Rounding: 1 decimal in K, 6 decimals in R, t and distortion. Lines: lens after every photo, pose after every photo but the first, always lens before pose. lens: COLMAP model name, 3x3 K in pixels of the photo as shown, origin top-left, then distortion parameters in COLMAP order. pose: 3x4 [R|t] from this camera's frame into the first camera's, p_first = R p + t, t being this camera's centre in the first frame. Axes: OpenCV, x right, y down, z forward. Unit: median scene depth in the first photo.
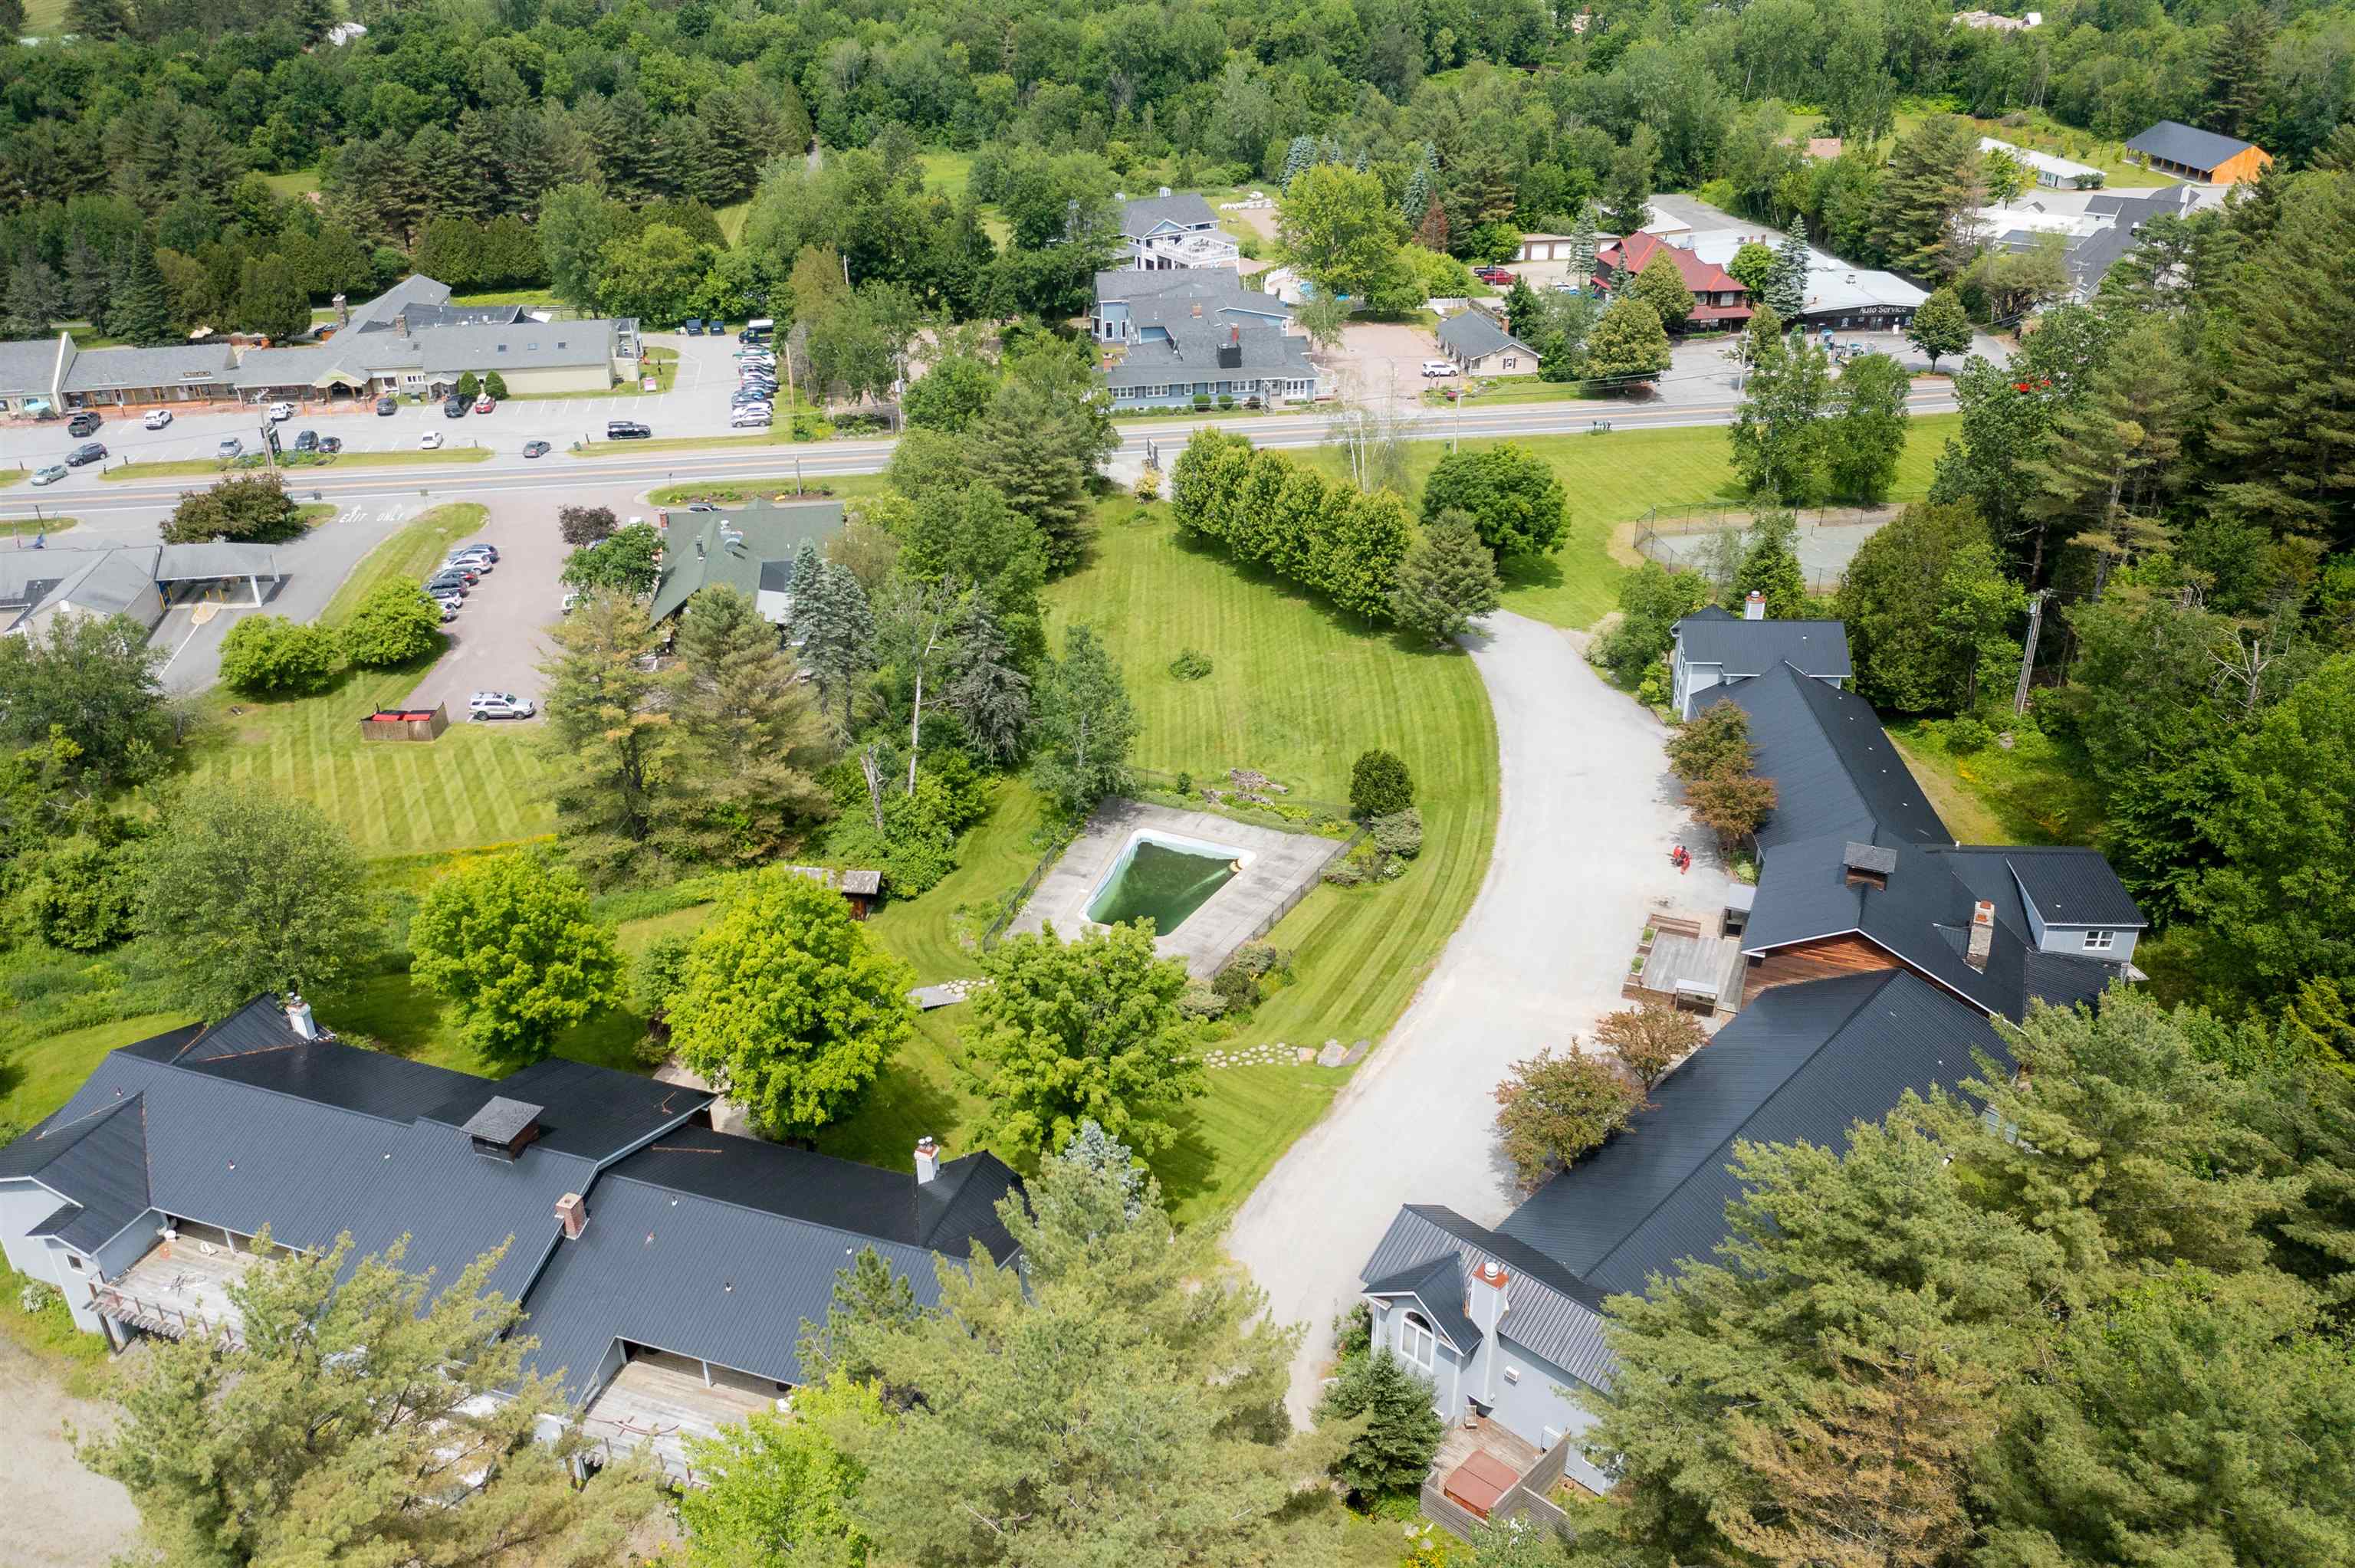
lens RADIAL K [[1838.4, 0, 1173.3], [0, 1838.4, 783.2], [0, 0, 1]] dist [-0.008927, -0.000291]
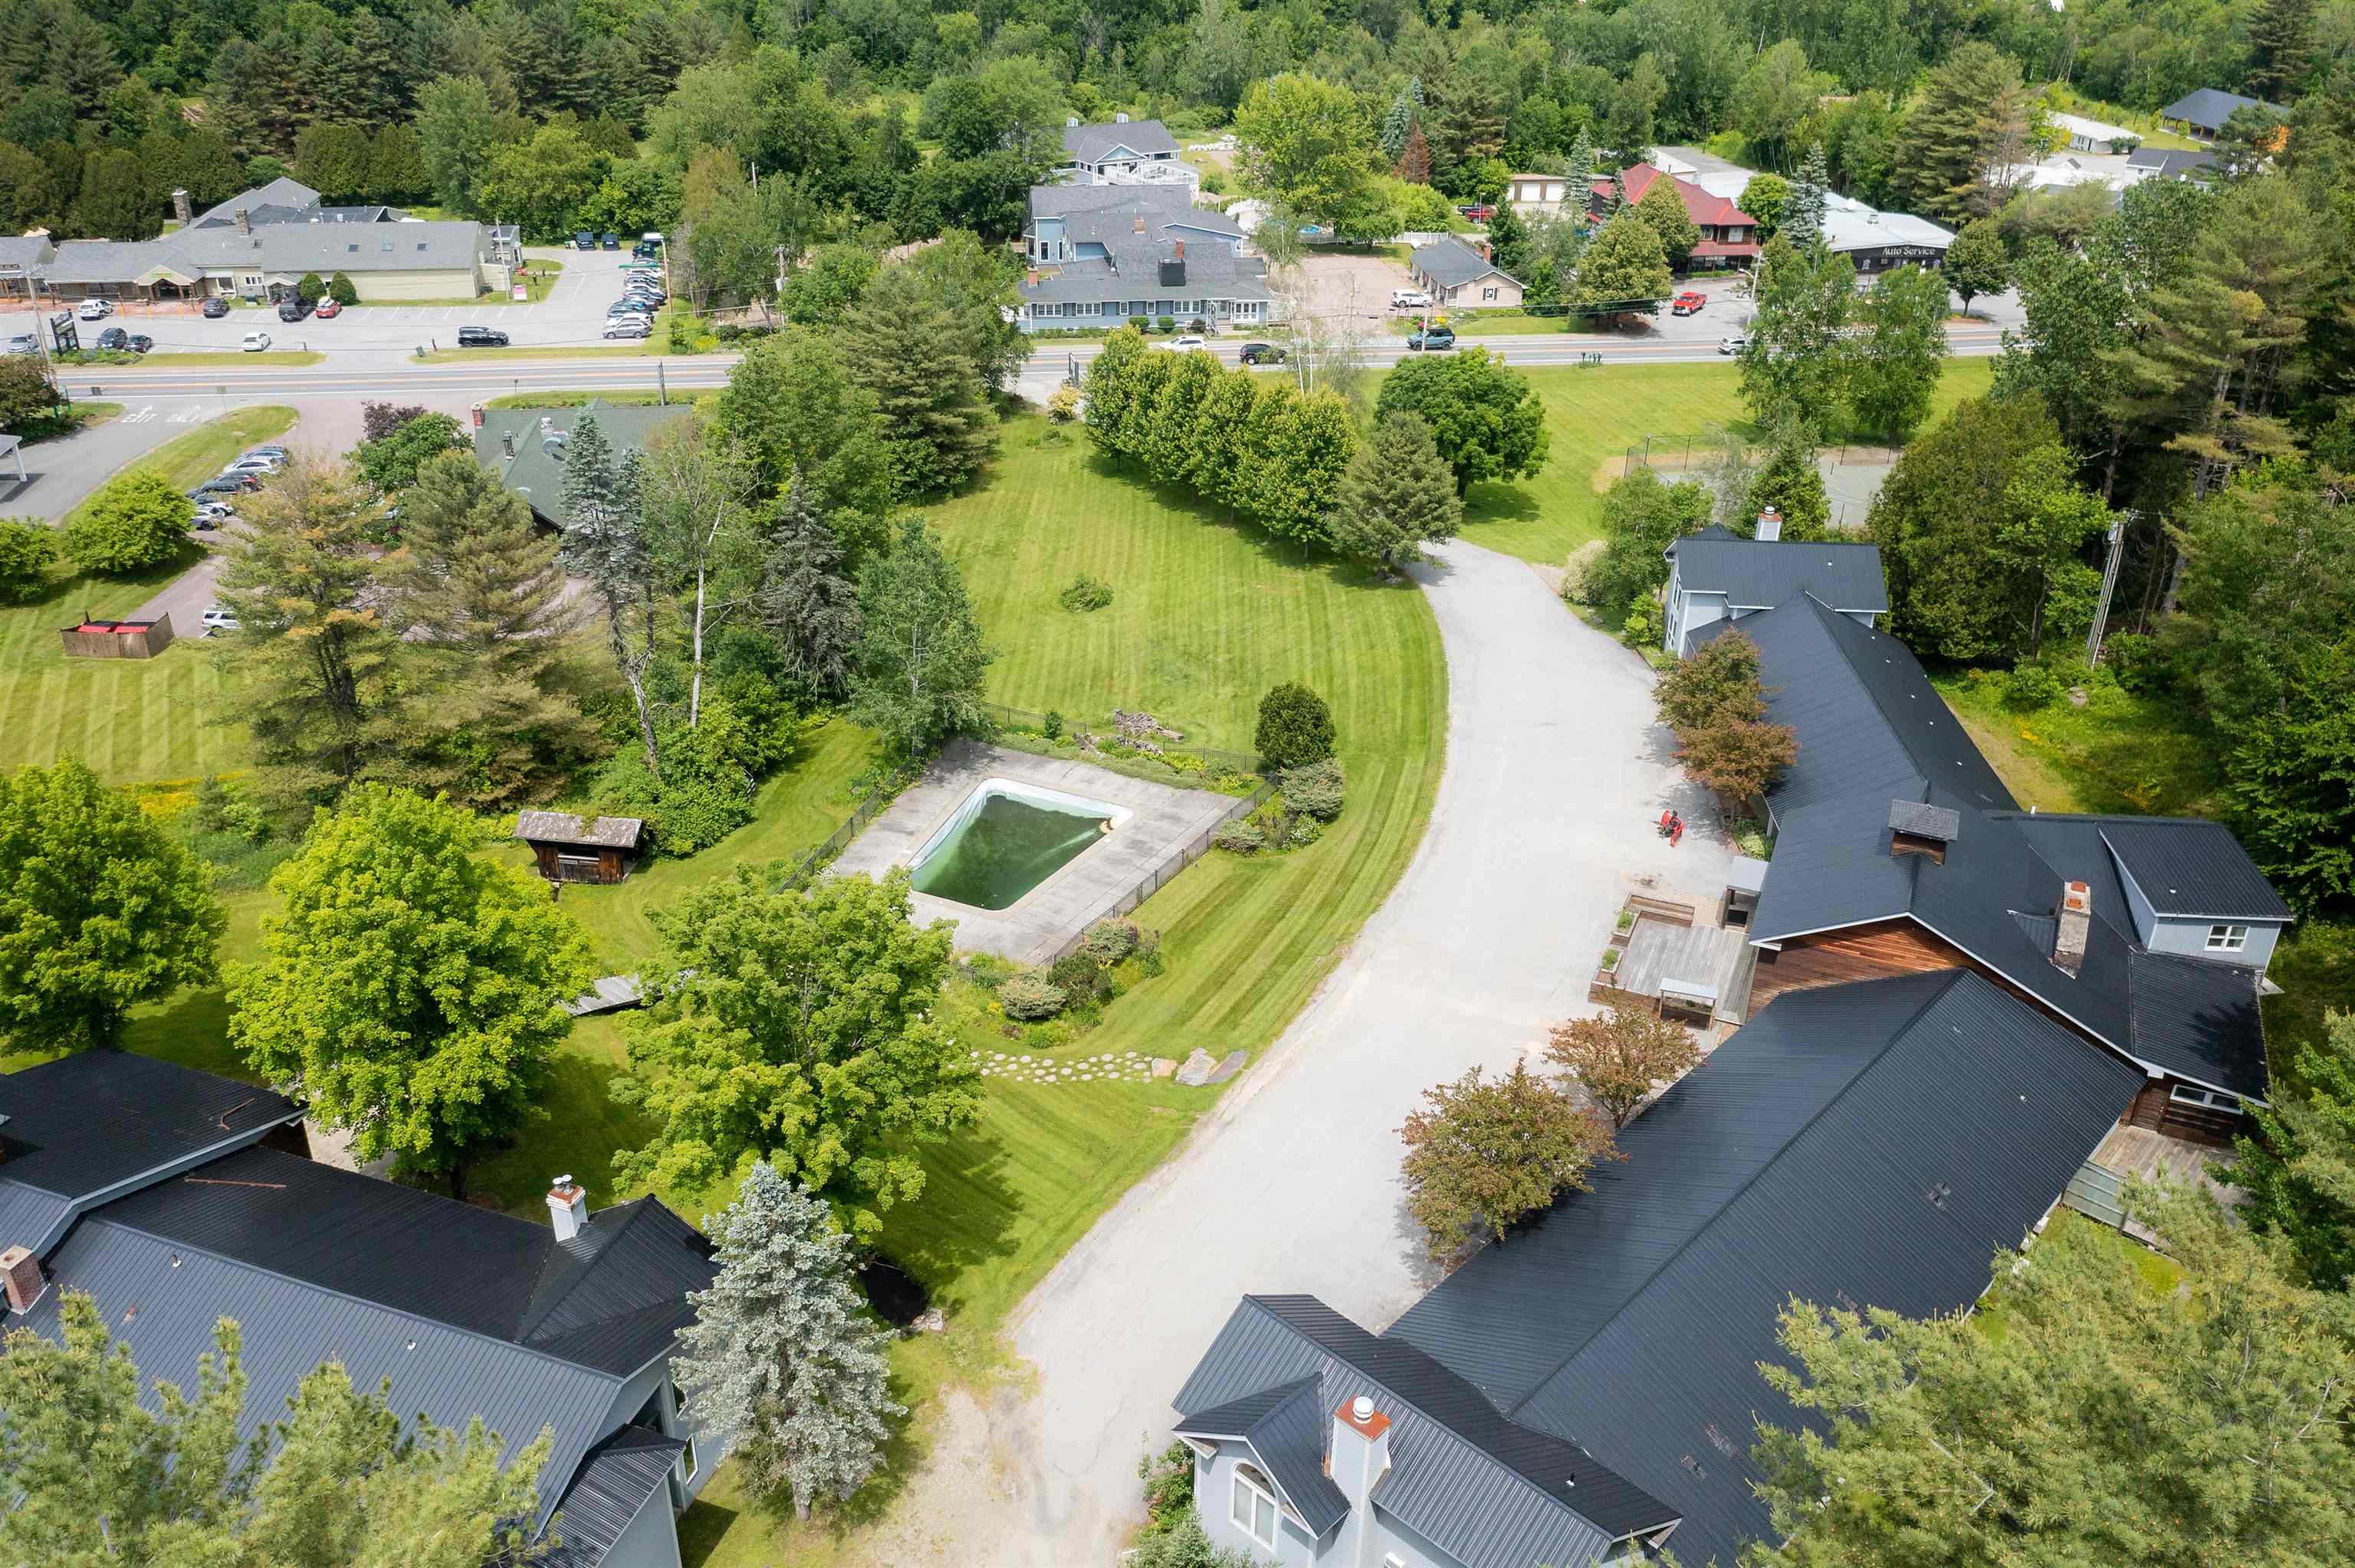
lens RADIAL K [[1847.4, 0, 1171.3], [0, 1847.4, 777.9], [0, 0, 1]] dist [-0.016783, 0.003996]
pose [[0.999718, 0.023450, 0.003655, 0.044024], [-0.023422, 0.999696, -0.007669, 0.022413], [-0.003833, 0.007582, 0.999964, 0.156922]]
